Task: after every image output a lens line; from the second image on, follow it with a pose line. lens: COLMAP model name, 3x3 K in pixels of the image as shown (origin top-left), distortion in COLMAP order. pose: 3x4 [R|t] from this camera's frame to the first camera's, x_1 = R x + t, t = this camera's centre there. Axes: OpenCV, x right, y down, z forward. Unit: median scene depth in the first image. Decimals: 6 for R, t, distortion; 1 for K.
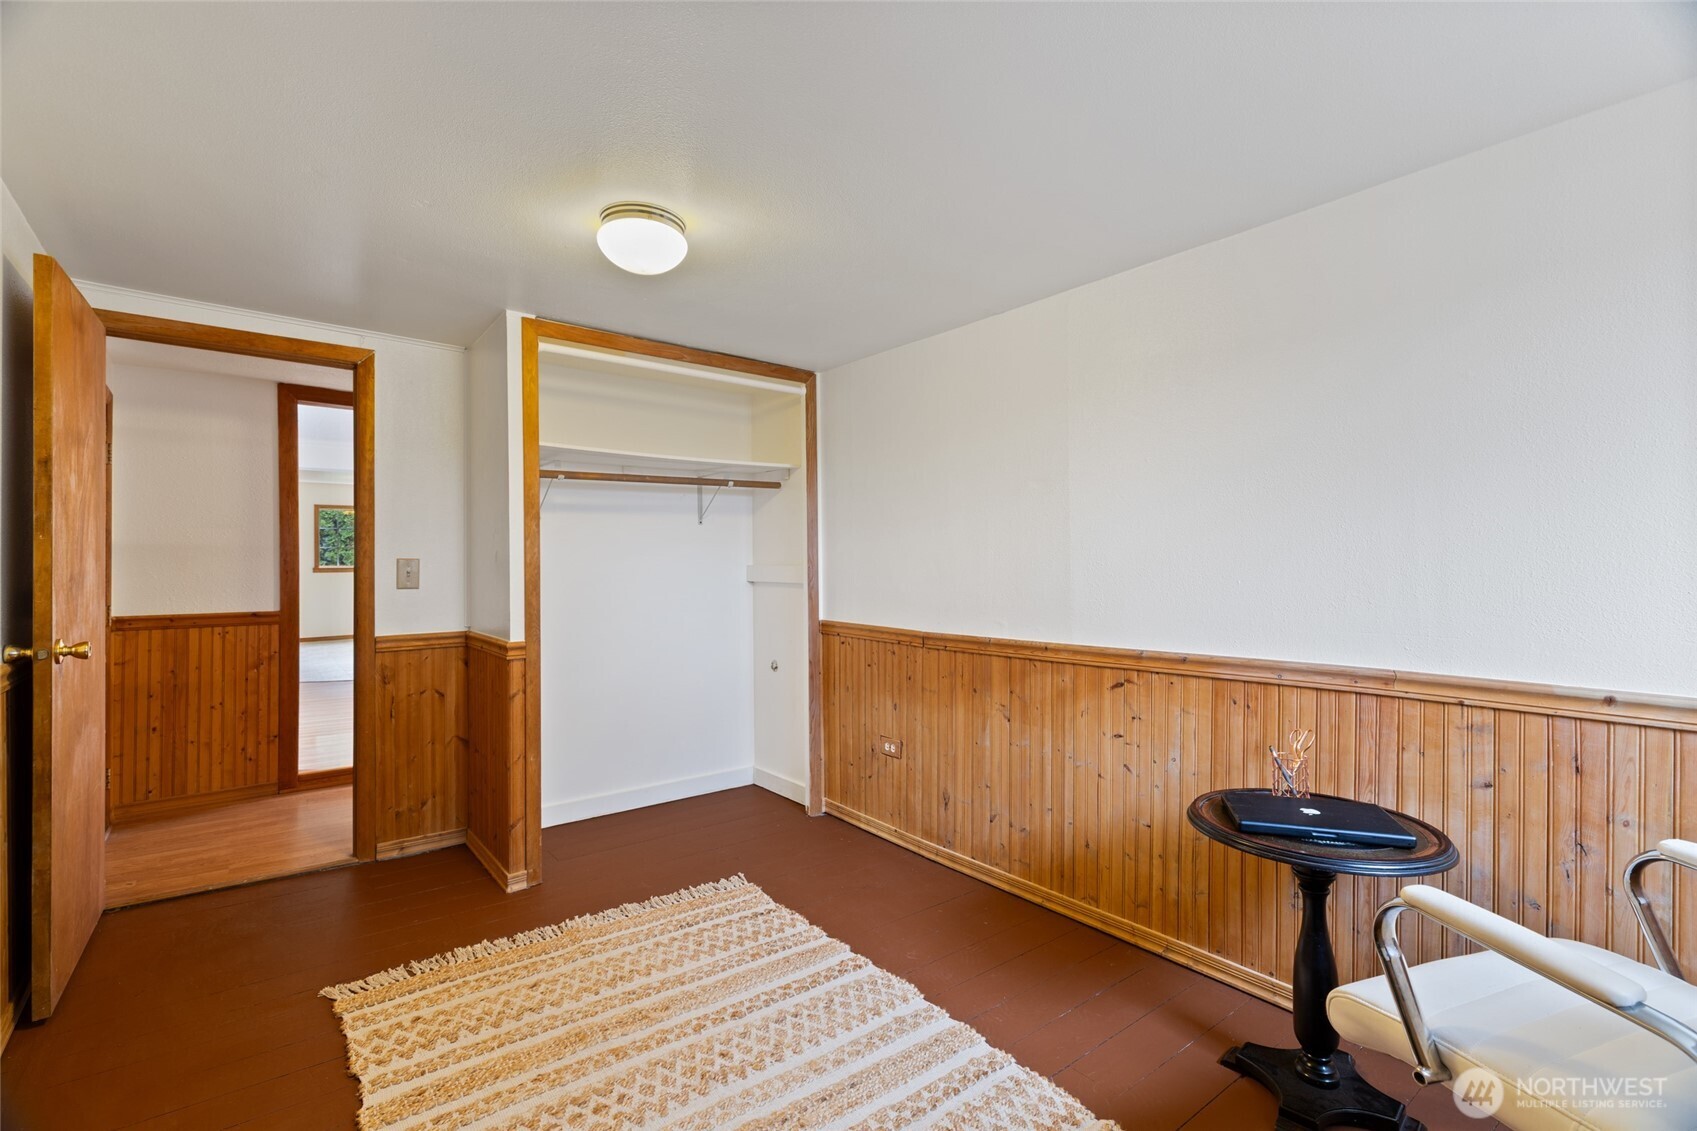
lens RADIAL K [[777.9, 0, 844.5], [0, 777.9, 558.5], [0, 0, 1]] dist [0.005146, -0.000060]
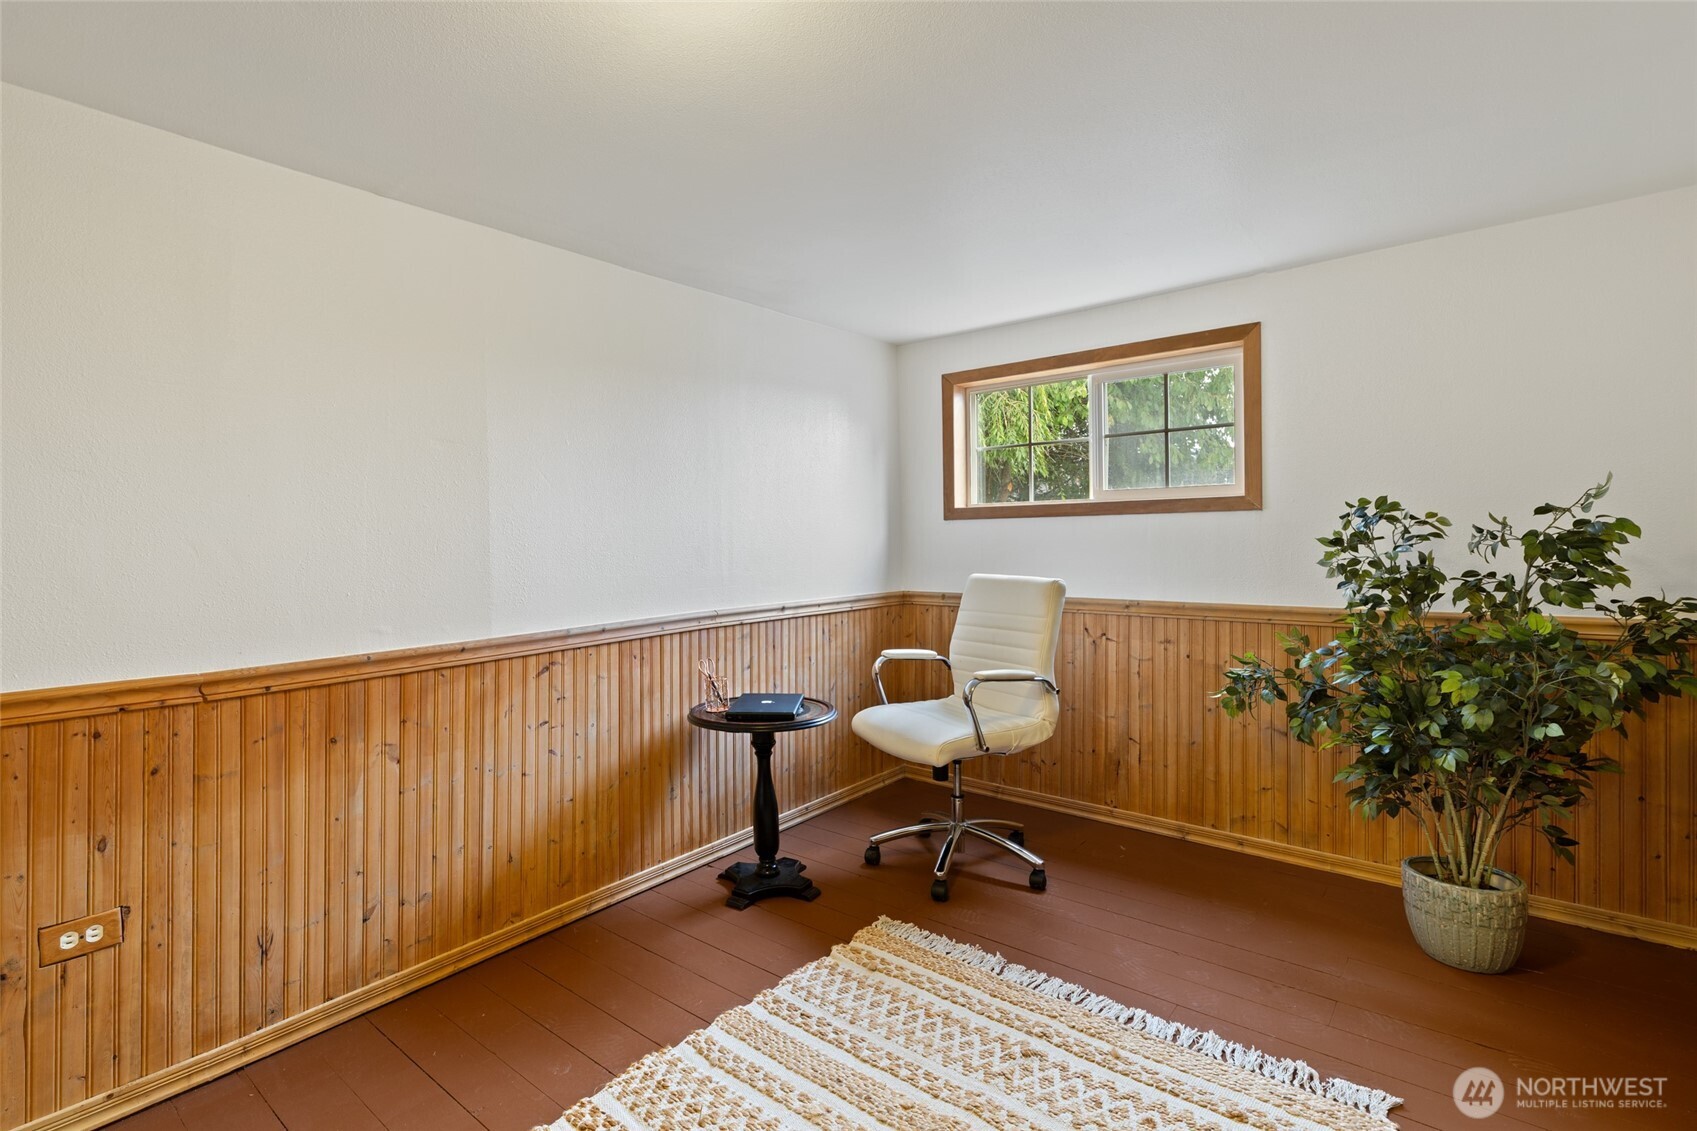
lens RADIAL K [[758.5, 0, 853.2], [0, 758.5, 538.6], [0, 0, 1]] dist [0.001222, 0.000462]
pose [[-0.209680, -0.002689, 0.977766, -0.599690], [0.003712, 0.999987, 0.003547, -0.001283], [-0.977763, 0.004373, -0.209668, 0.769840]]
